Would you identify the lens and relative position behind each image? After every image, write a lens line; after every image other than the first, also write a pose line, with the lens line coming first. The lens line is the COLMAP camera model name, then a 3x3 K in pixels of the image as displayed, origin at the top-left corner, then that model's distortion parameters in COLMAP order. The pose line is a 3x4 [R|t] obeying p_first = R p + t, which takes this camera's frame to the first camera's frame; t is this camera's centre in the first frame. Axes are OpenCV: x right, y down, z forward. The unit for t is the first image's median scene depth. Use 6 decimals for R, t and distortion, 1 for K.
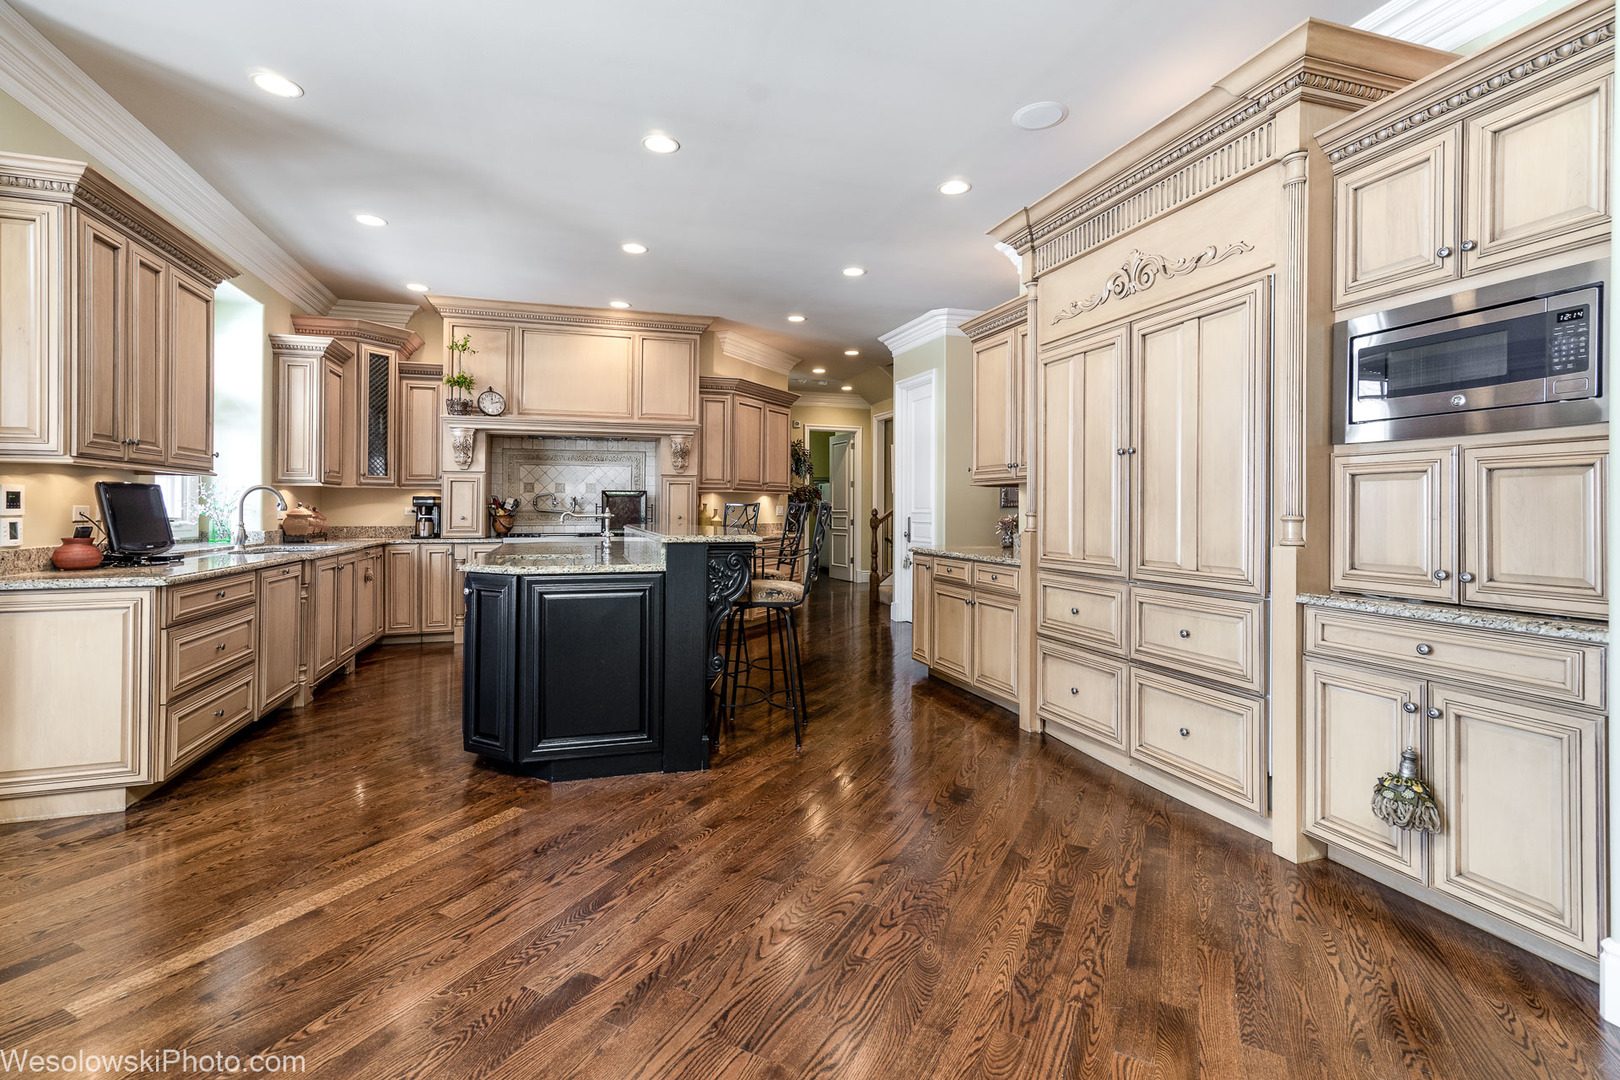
lens RADIAL K [[745.8, 0, 809.0], [0, 745.8, 505.9], [0, 0, 1]] dist [0.001027, 0.000593]
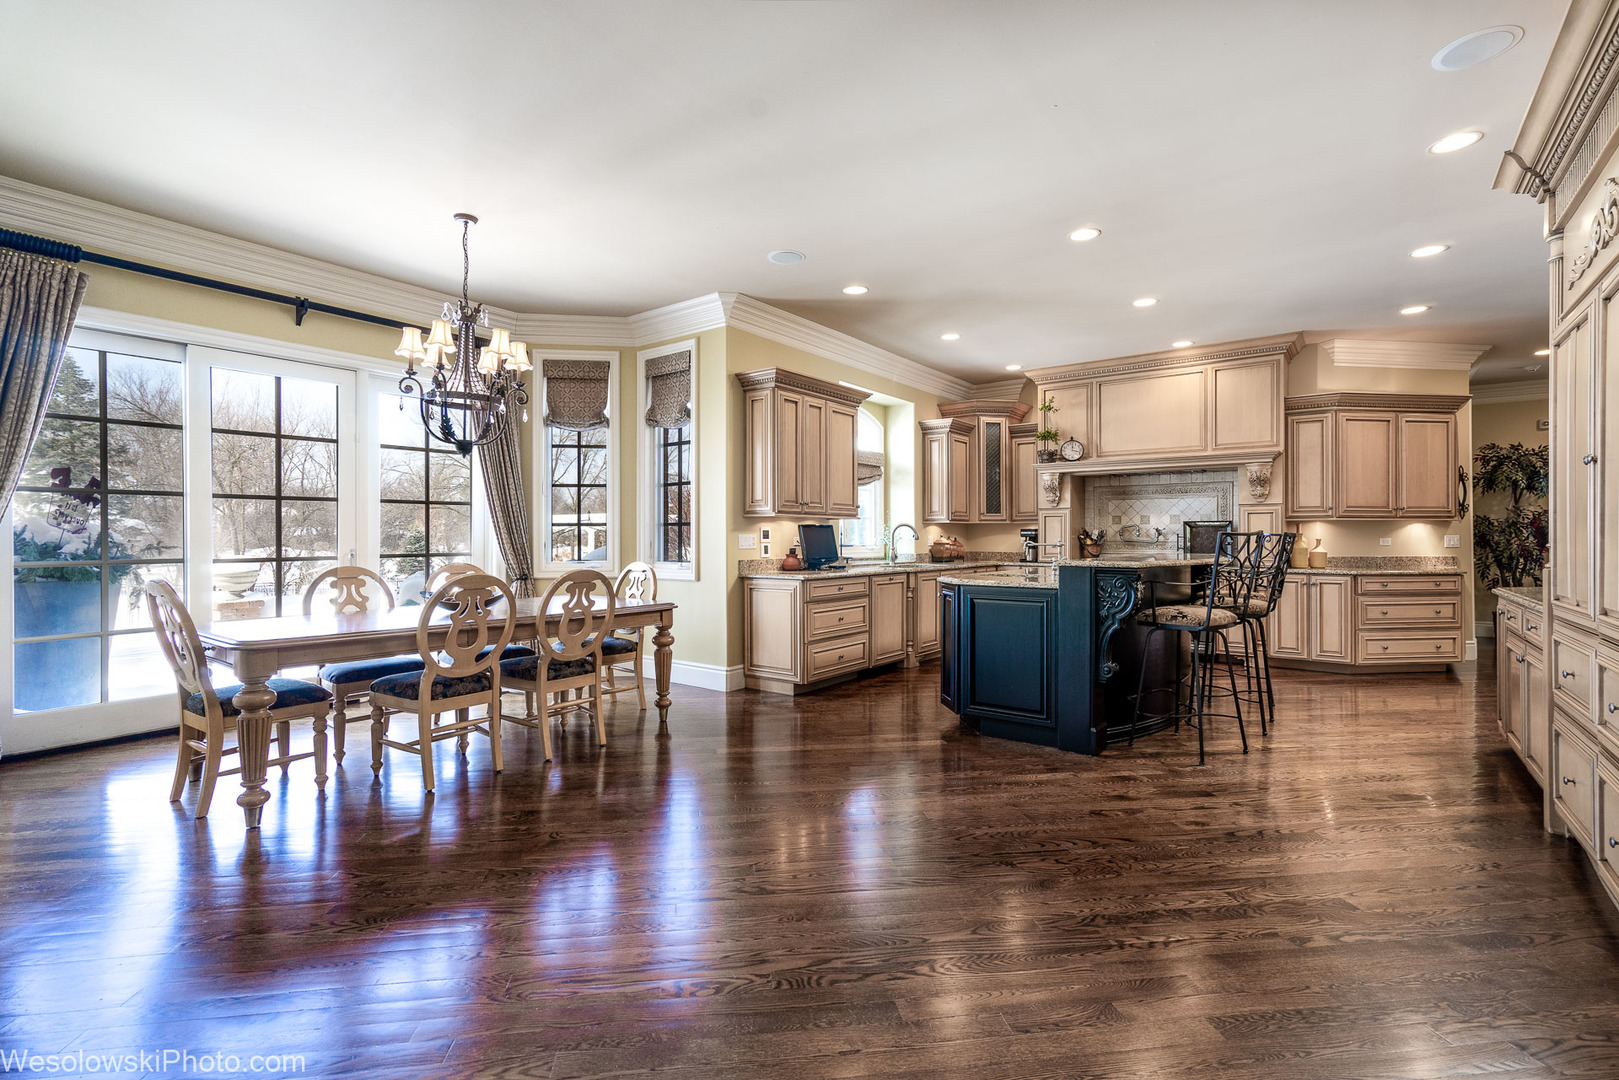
lens RADIAL K [[738.1, 0, 809.5], [0, 738.1, 540.0], [0, 0, 1]] dist [-0.000182, 0.000349]
pose [[0.583274, 0.002079, -0.812273, 0.288210], [0.003045, 0.999984, 0.004746, -0.001064], [0.812270, -0.005241, 0.583258, -0.032943]]
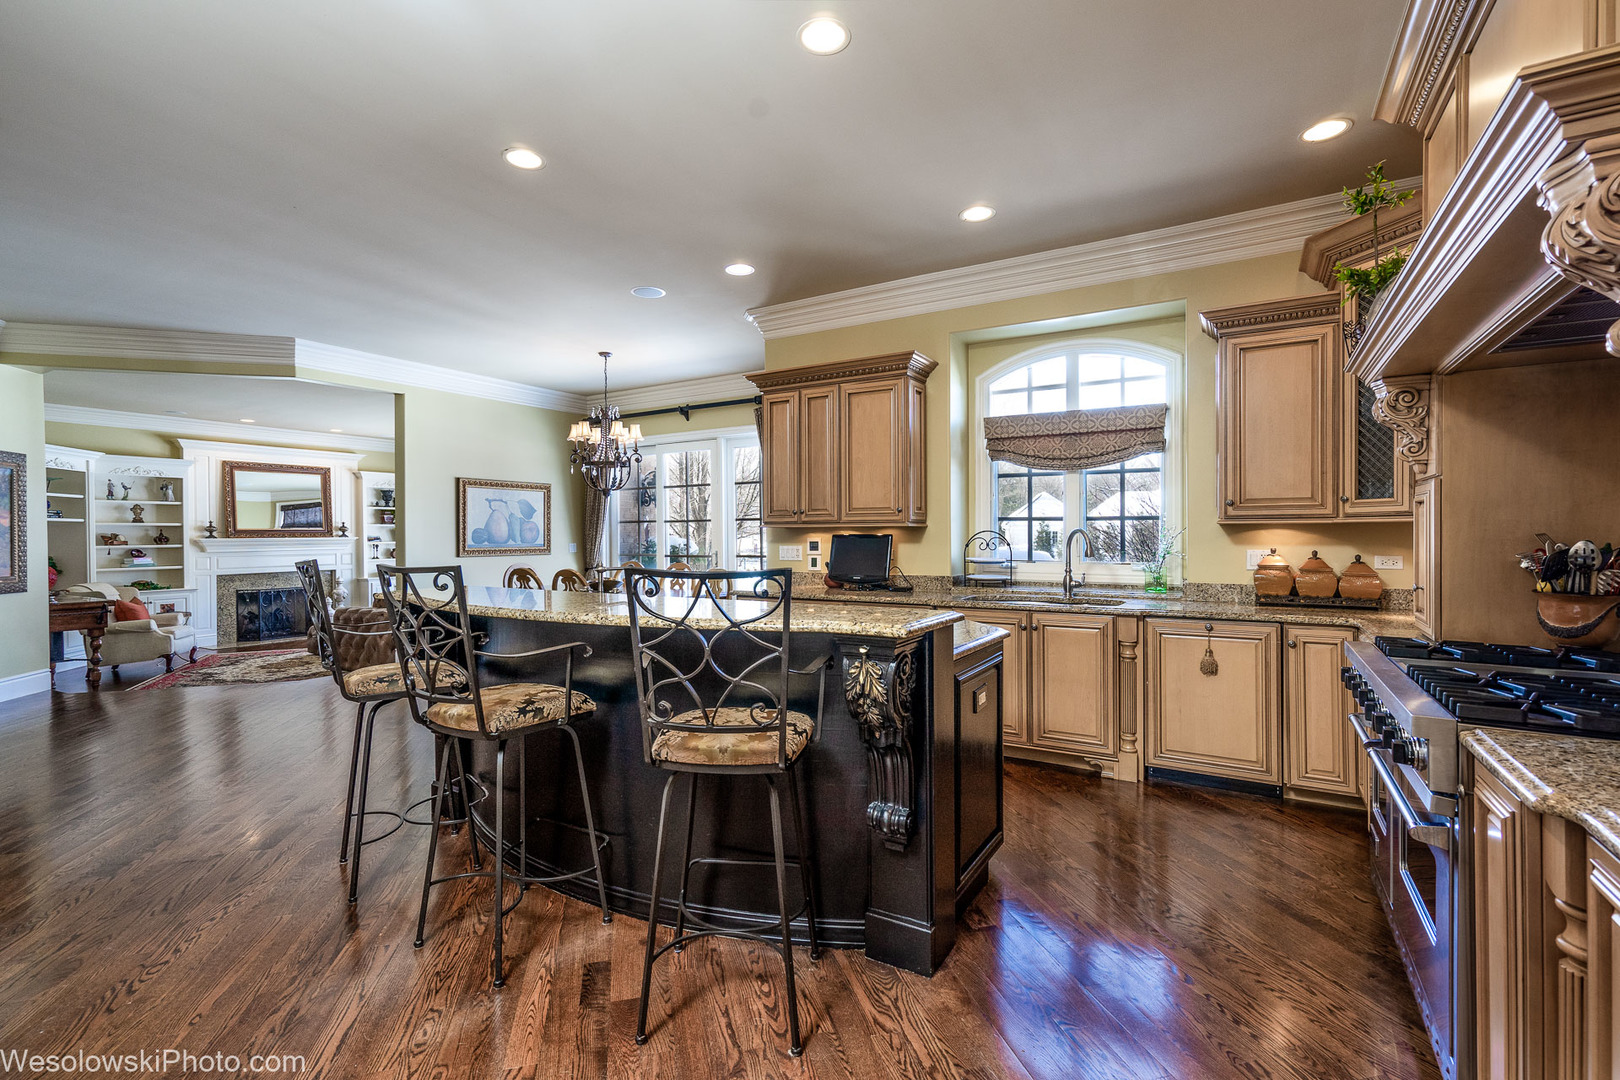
lens RADIAL K [[738.6, 0, 810.0], [0, 738.6, 540.0], [0, 0, 1]] dist [-0.000182, 0.000349]
pose [[-0.744734, 0.010606, -0.667277, 0.087578], [0.006489, 0.999942, 0.008651, -0.017995], [0.667330, 0.002113, -0.744759, 1.091147]]
